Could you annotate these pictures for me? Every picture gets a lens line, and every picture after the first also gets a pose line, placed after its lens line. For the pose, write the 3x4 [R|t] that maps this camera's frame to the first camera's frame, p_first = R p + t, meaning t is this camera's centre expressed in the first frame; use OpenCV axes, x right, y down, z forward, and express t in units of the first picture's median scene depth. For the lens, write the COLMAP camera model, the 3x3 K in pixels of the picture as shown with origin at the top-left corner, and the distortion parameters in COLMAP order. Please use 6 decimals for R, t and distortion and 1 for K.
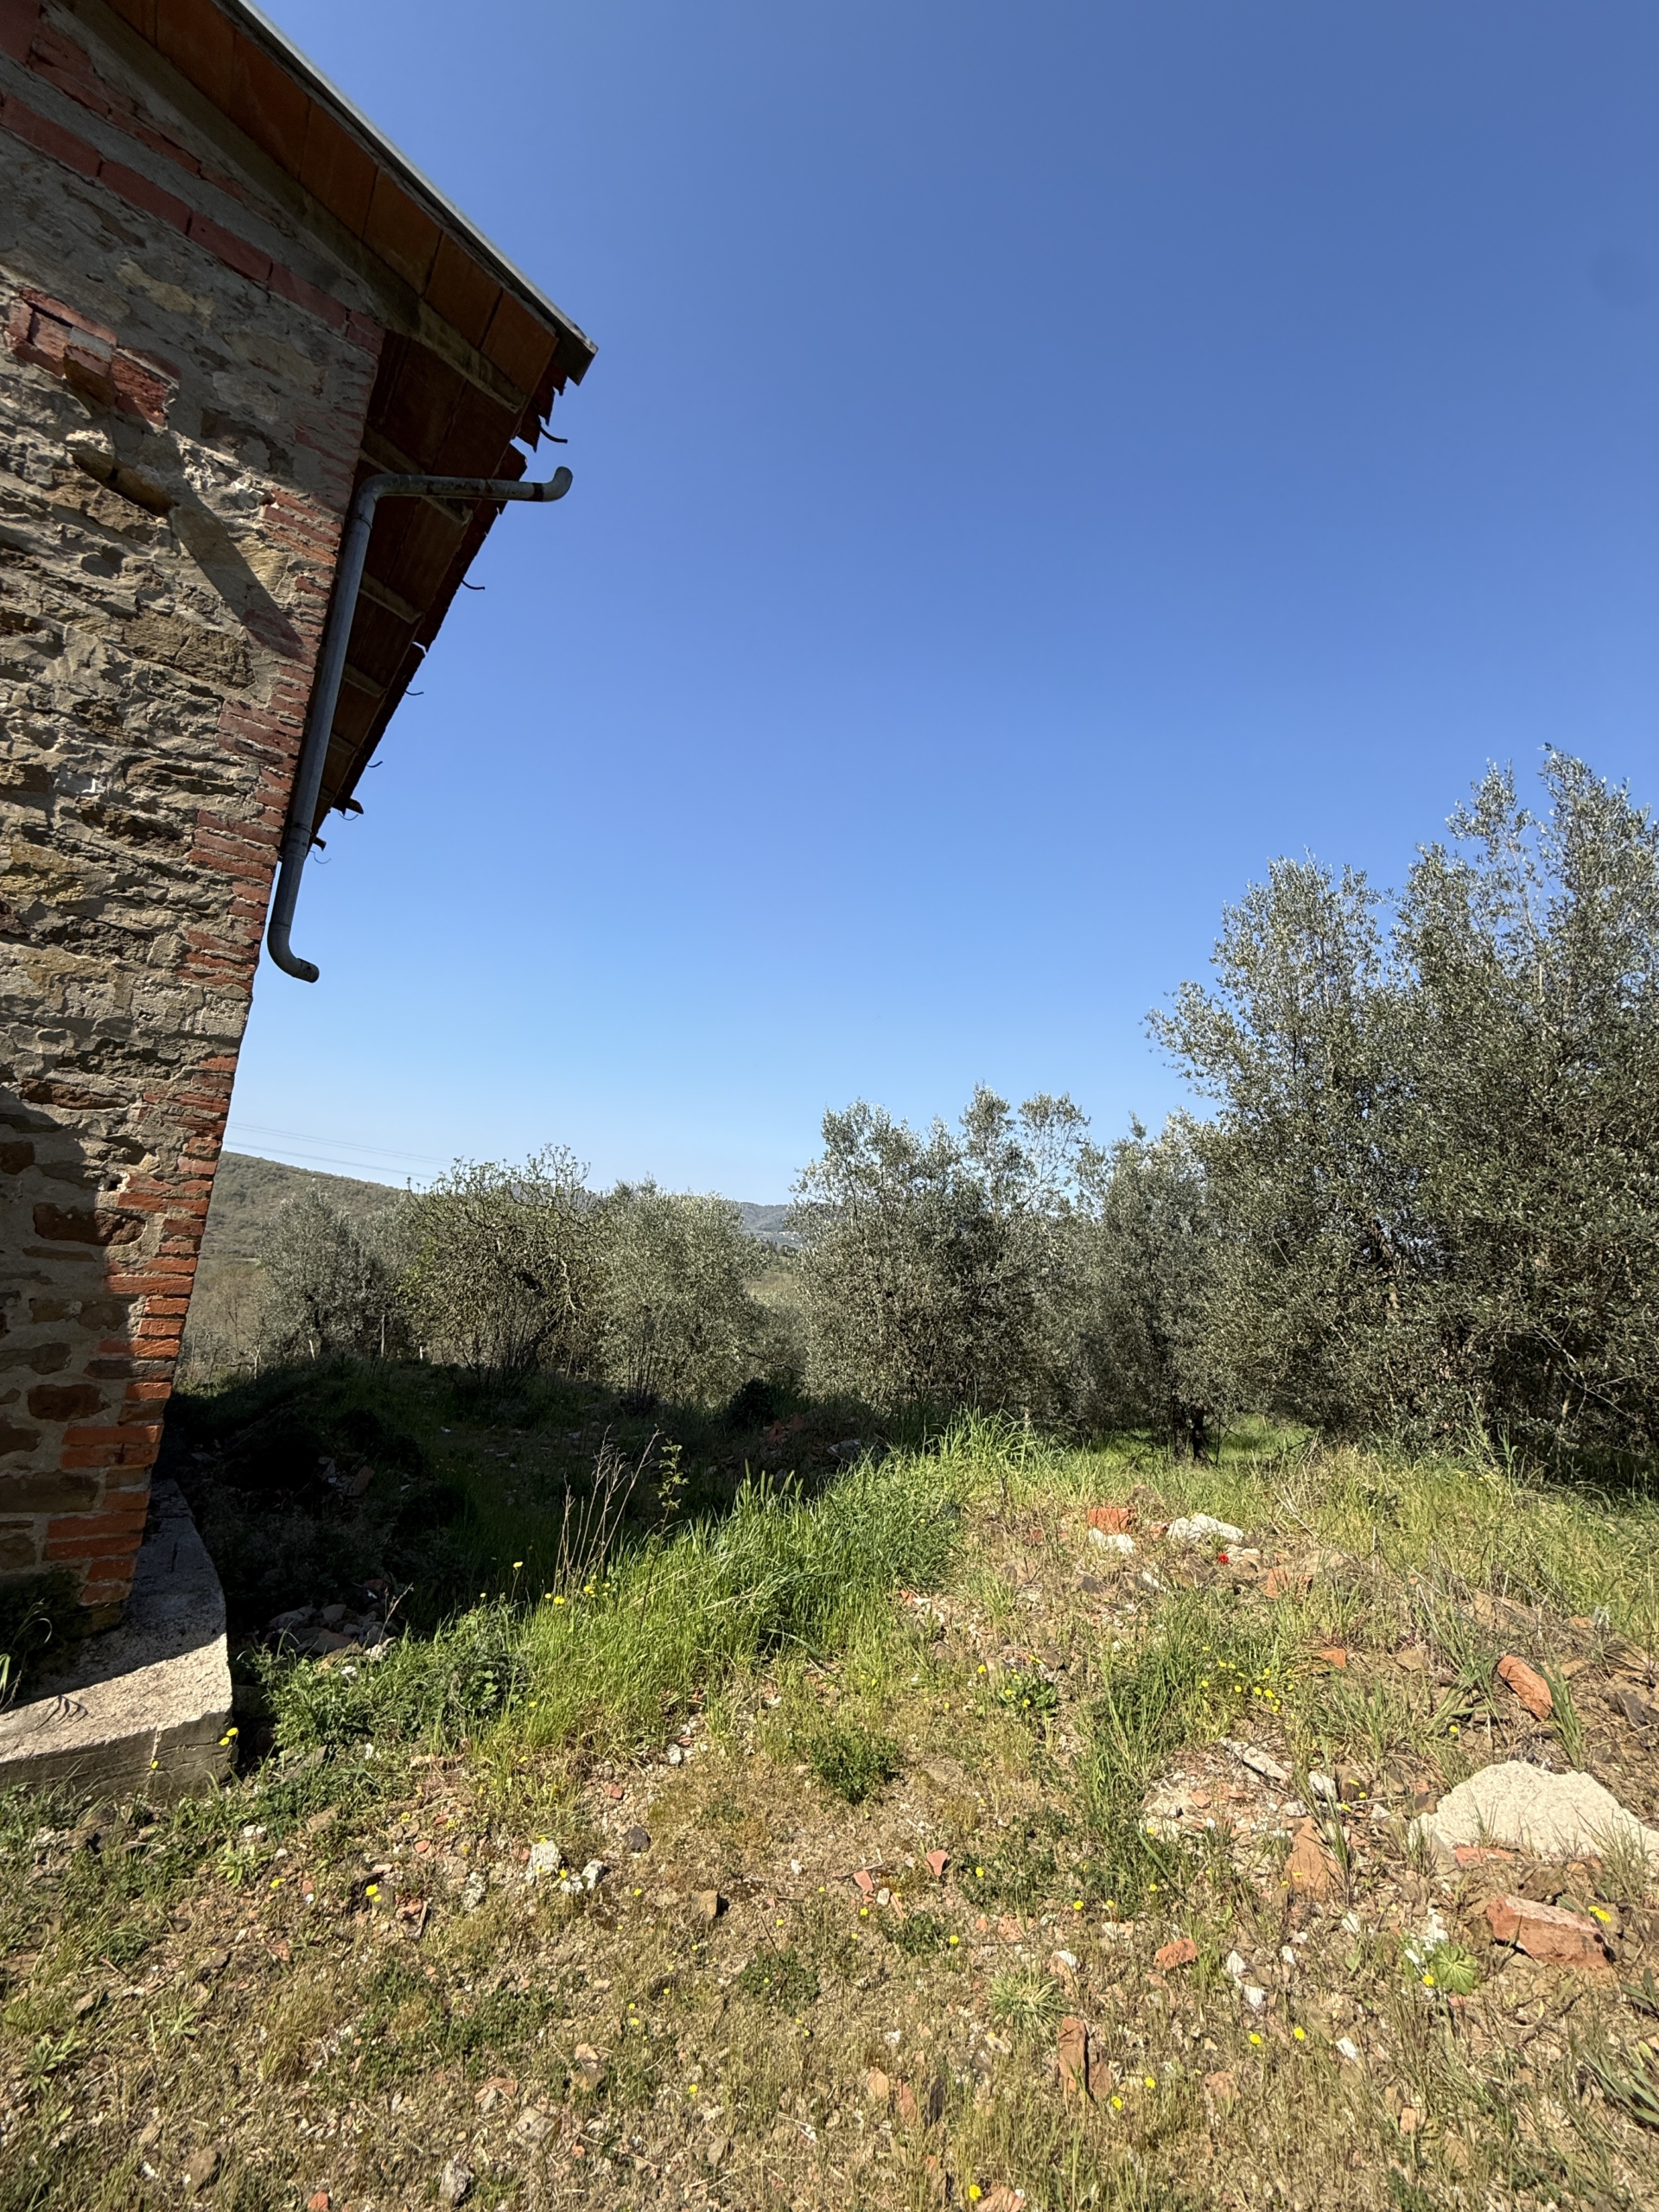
lens RADIAL K [[880.5, 0, 832.1], [0, 880.5, 1103.2], [0, 0, 1]] dist [-0.001503, 0.000217]
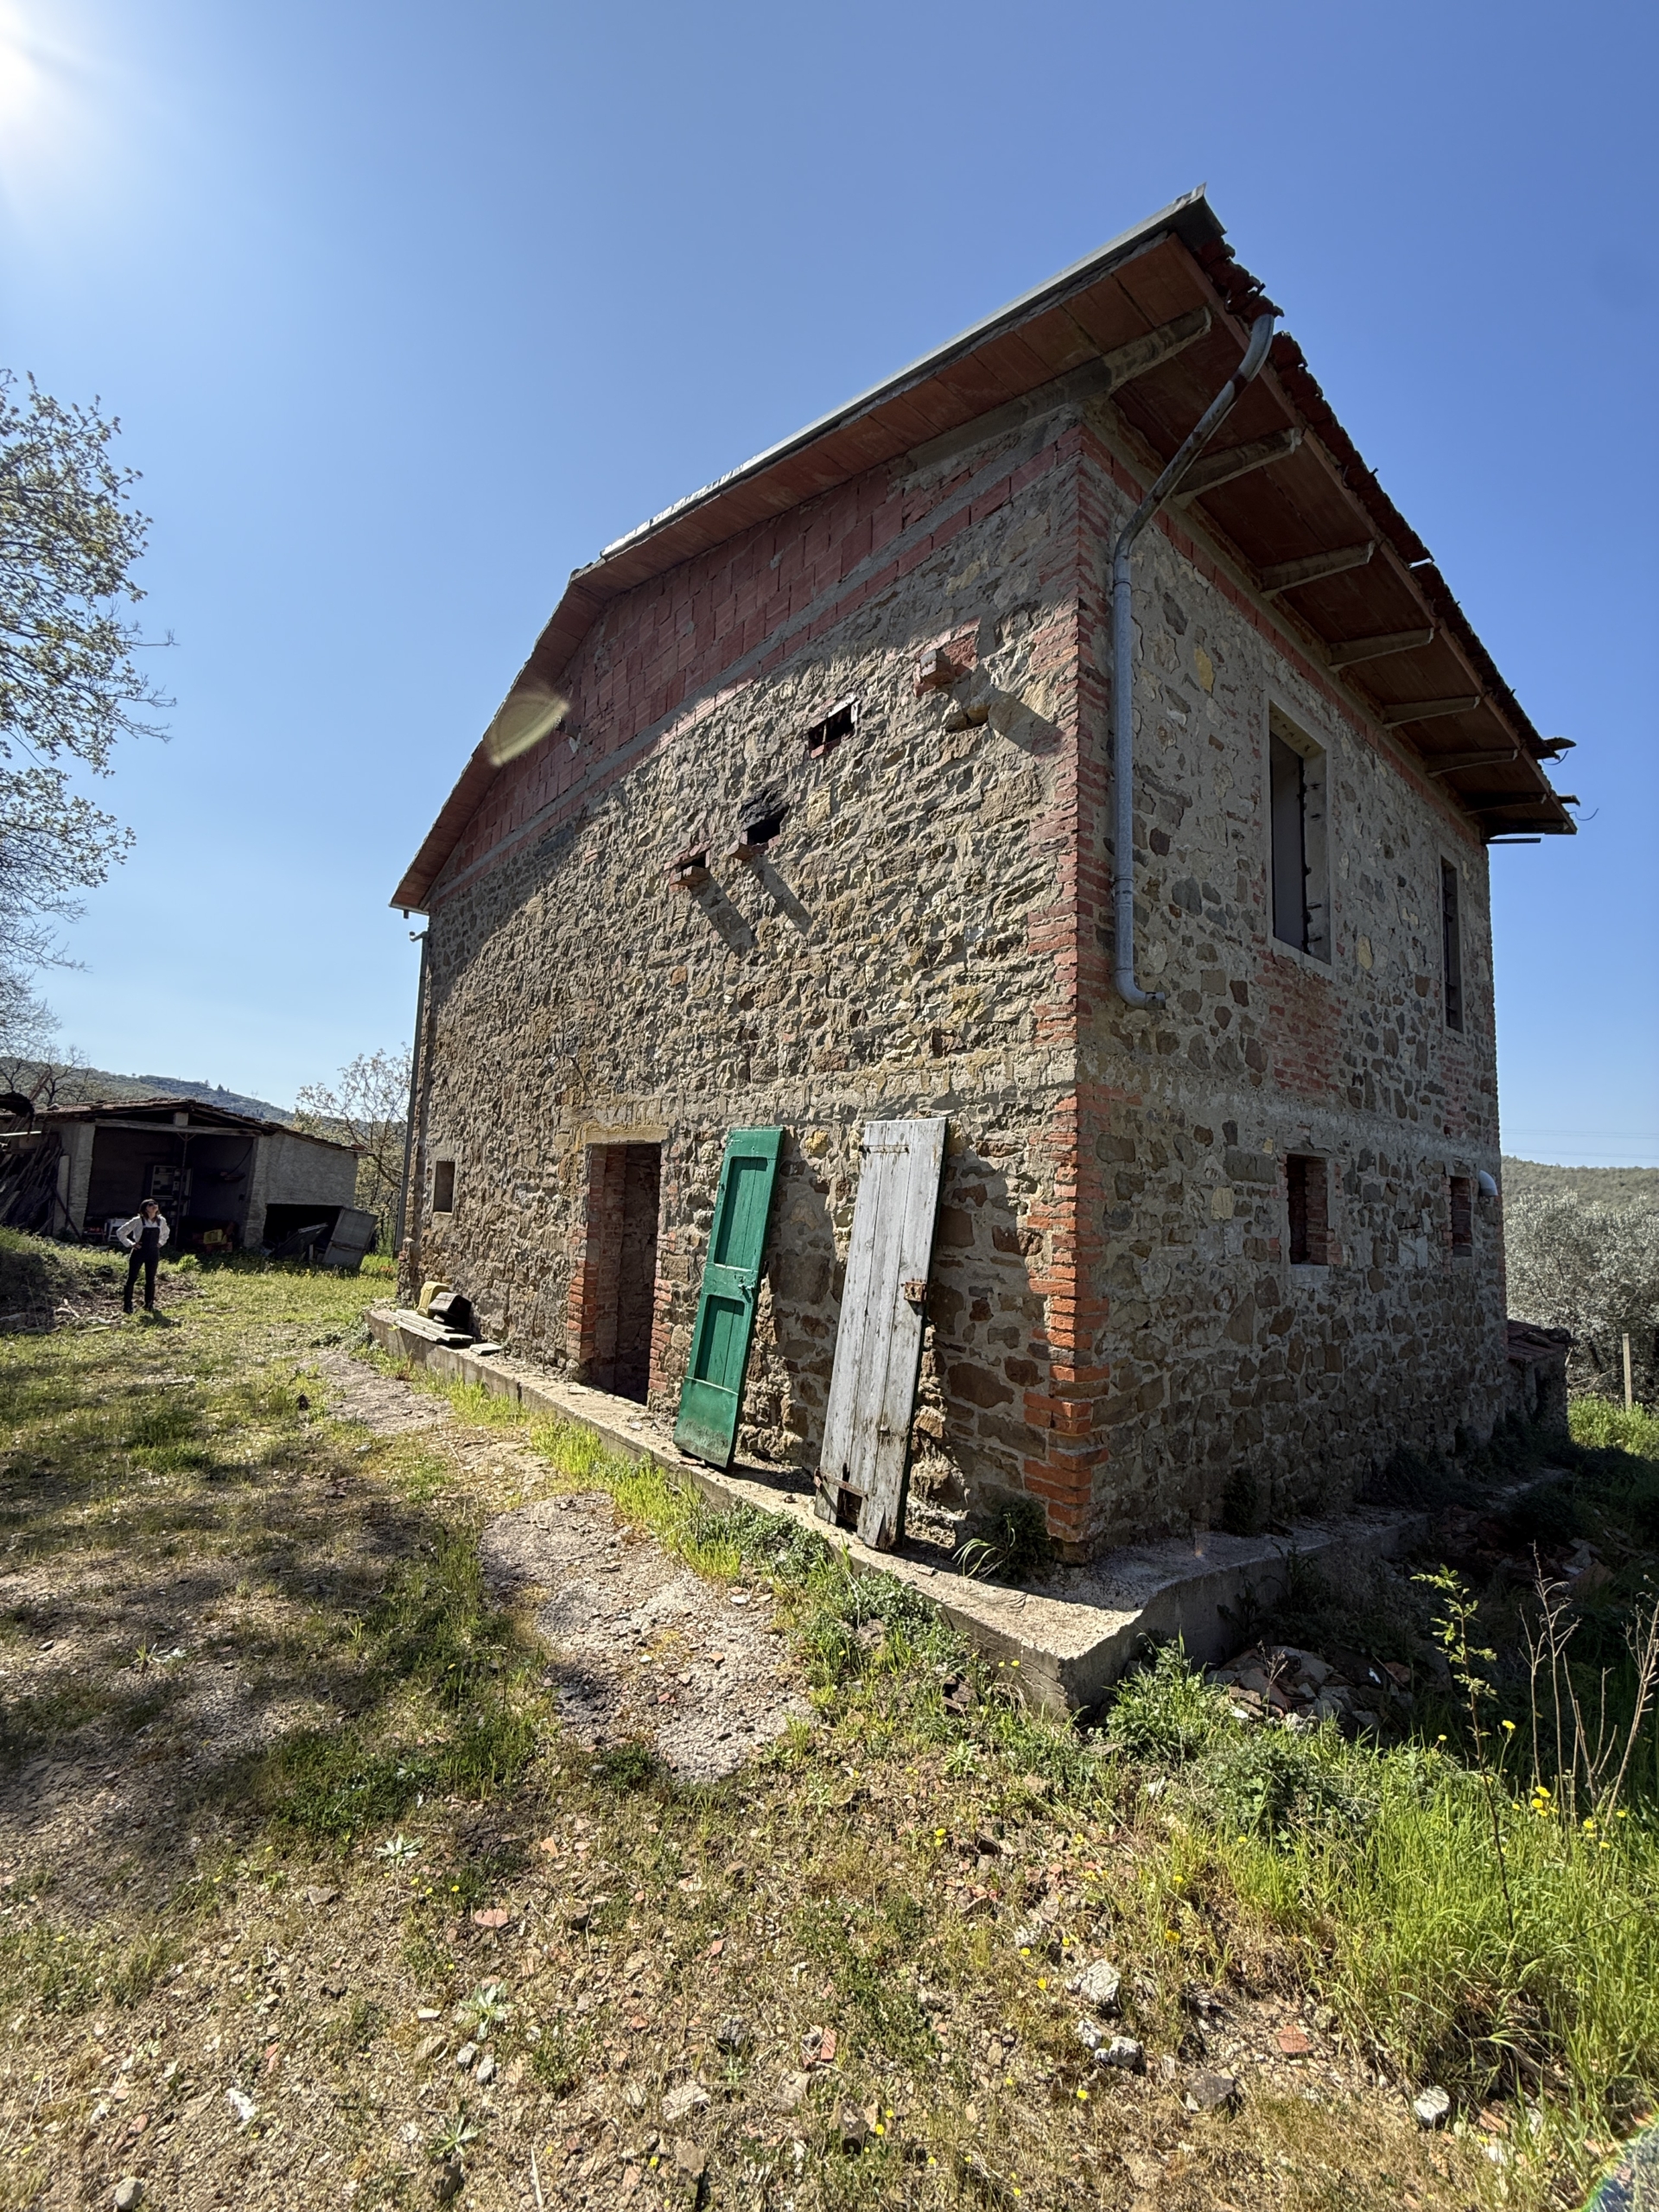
lens RADIAL K [[880.5, 0, 829.5], [0, 880.5, 1105.6], [0, 0, 1]] dist [-0.001503, 0.000217]
pose [[0.055948, -0.183077, -0.981505, 0.468138], [0.133841, 0.975548, -0.174337, 0.123542], [0.989422, -0.121612, 0.079083, 0.588305]]
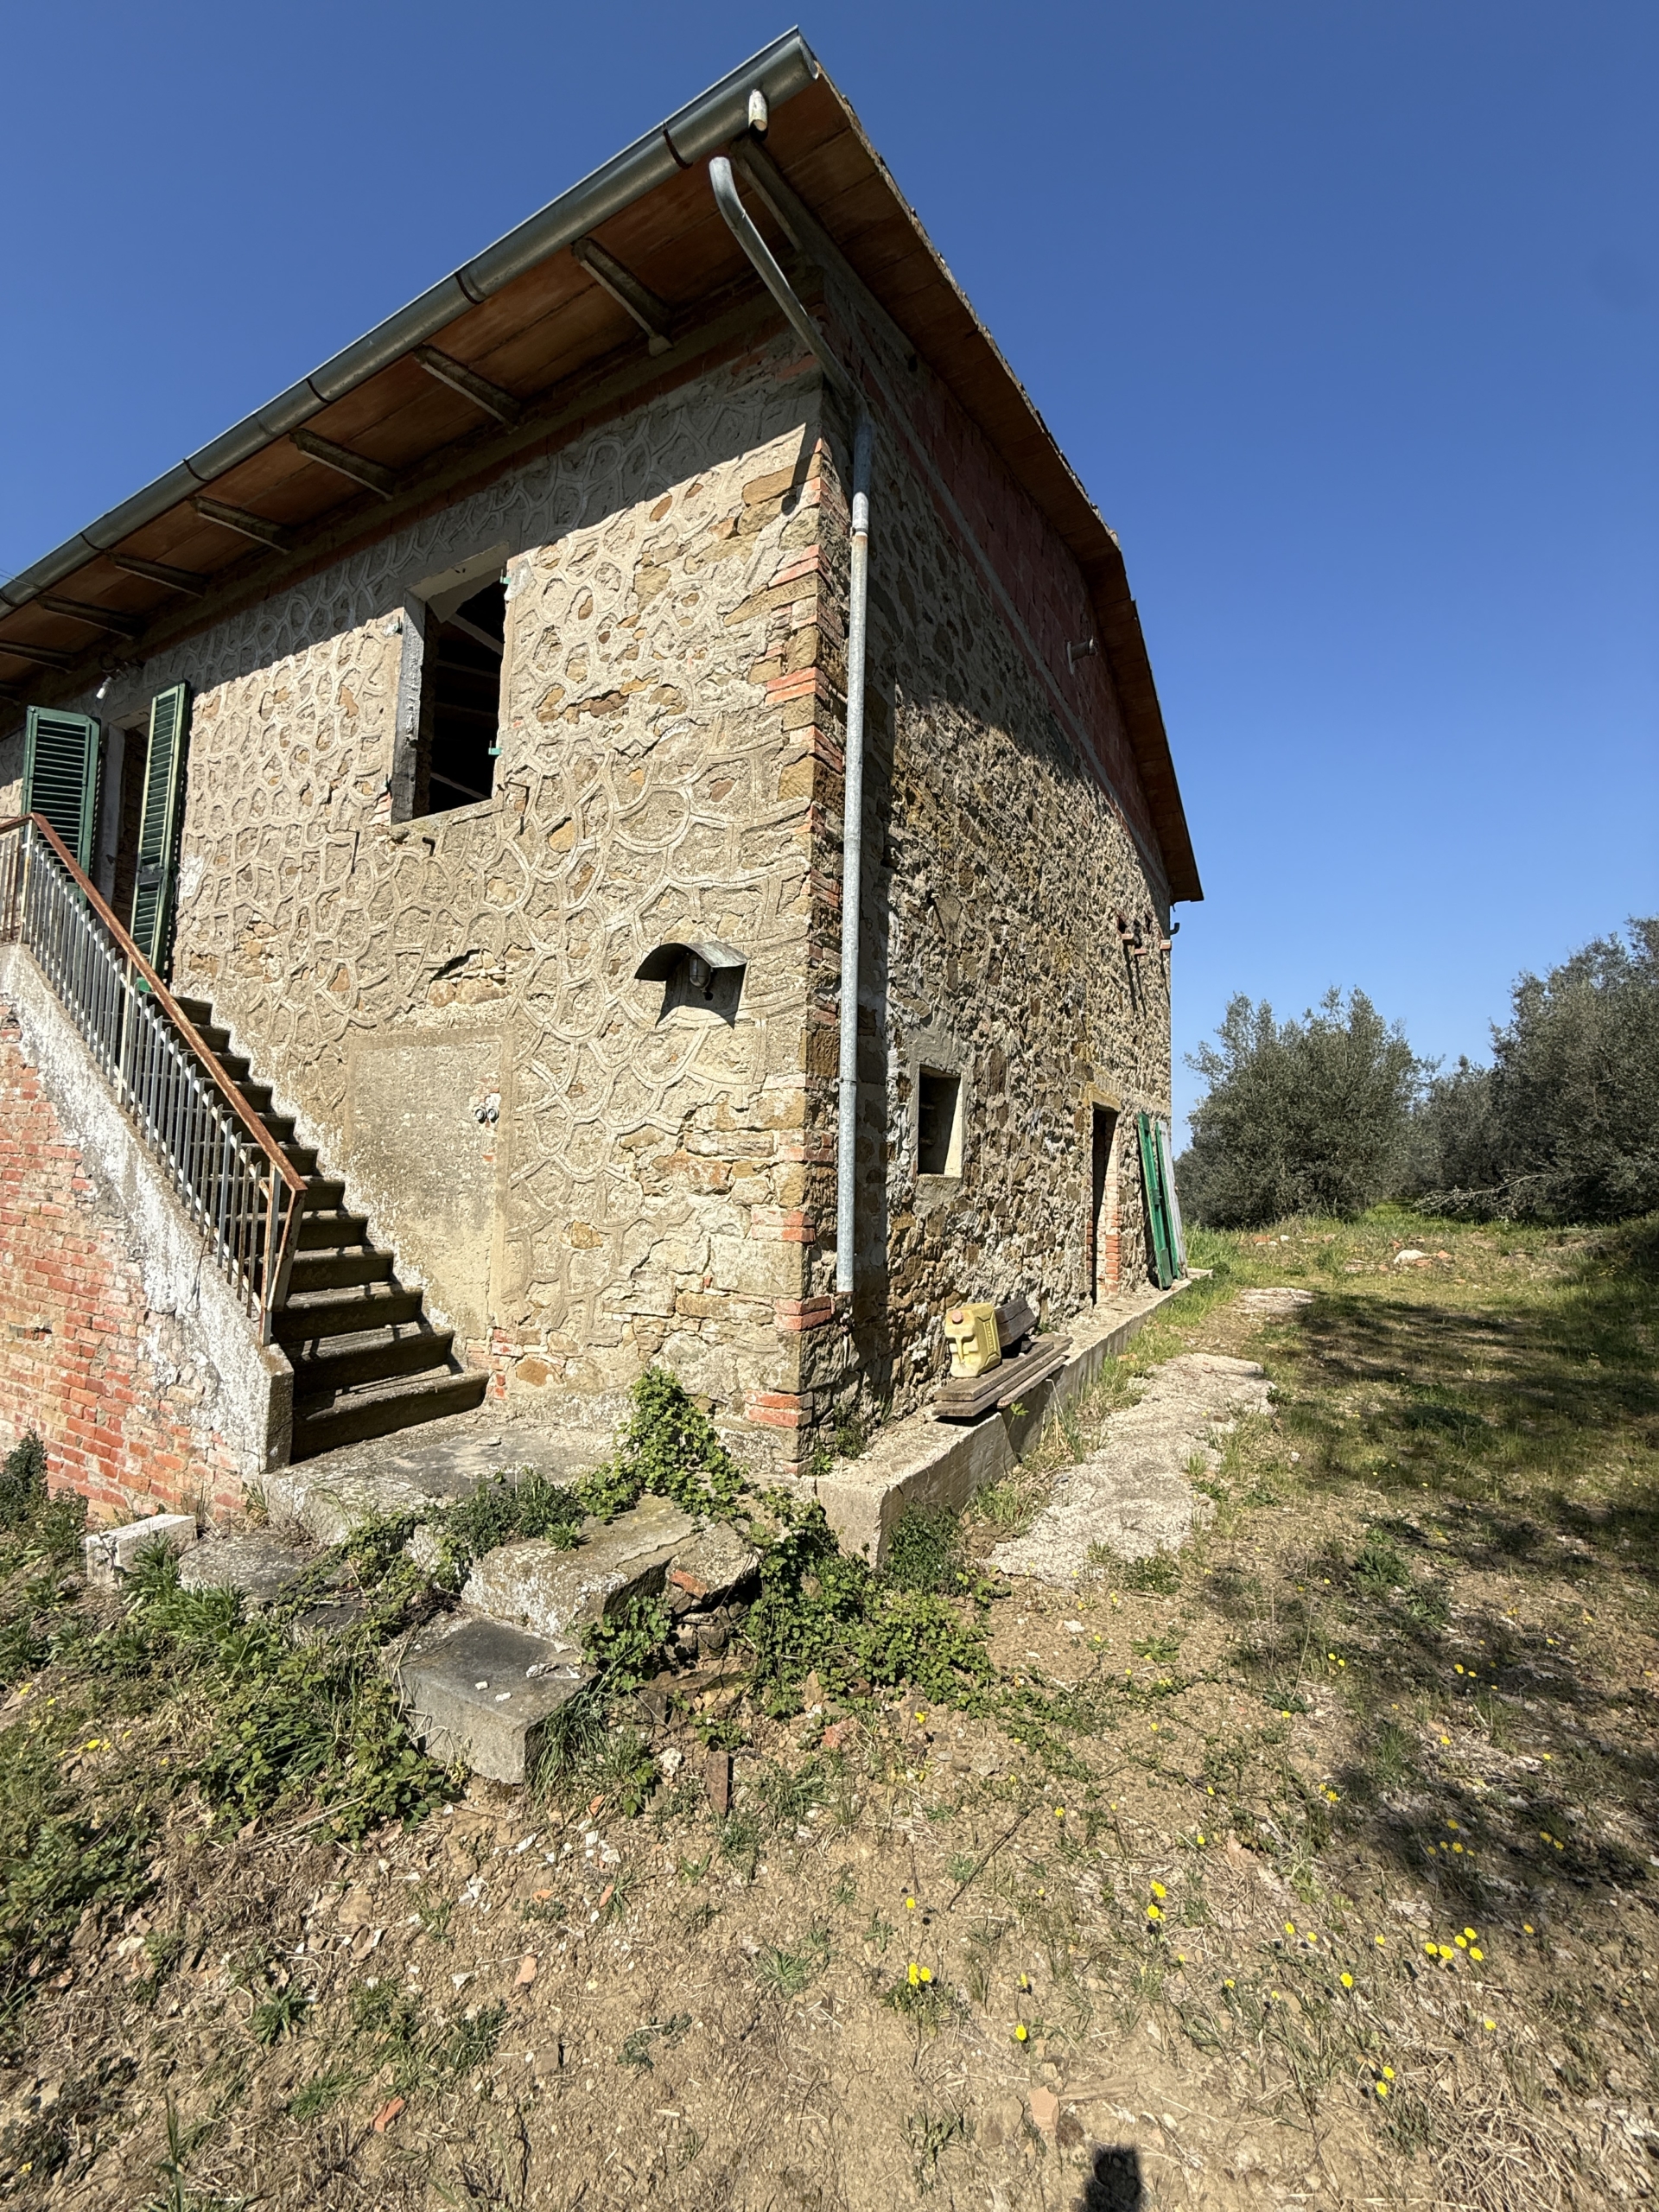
lens RADIAL K [[880.5, 0, 824.5], [0, 880.5, 1098.8], [0, 0, 1]] dist [-0.001503, 0.000217]
pose [[0.924322, -0.023535, 0.380888, -3.586871], [-0.018083, 0.994274, 0.105320, -0.536286], [-0.381185, -0.104237, 0.918603, -1.953448]]
